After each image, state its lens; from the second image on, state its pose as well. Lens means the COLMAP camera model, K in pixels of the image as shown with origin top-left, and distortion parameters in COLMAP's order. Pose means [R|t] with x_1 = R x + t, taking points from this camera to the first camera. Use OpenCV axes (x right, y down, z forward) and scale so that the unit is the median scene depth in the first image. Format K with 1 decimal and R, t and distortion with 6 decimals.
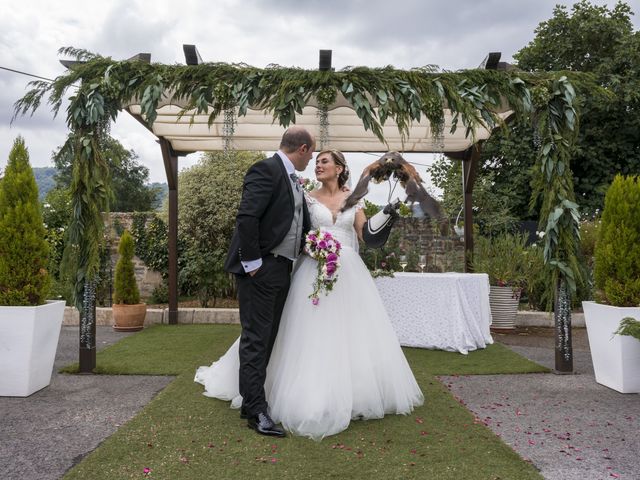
lens RADIAL K [[571.5, 0, 326.4], [0, 571.5, 240.5], [0, 0, 1]] dist [-0.099043, 0.089484]
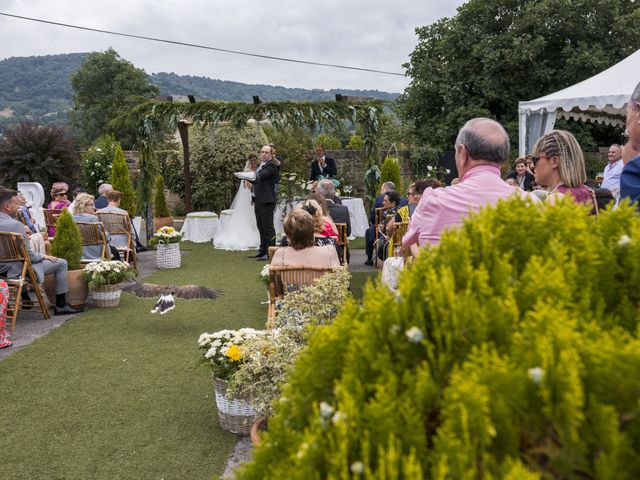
lens RADIAL K [[571.5, 0, 315.9], [0, 571.5, 240.9], [0, 0, 1]] dist [-0.099043, 0.089484]
pose [[0.999023, -0.009527, -0.043151, 0.299753], [0.016300, 0.987072, 0.159449, -0.135373], [0.041074, -0.159997, 0.986263, -1.116608]]
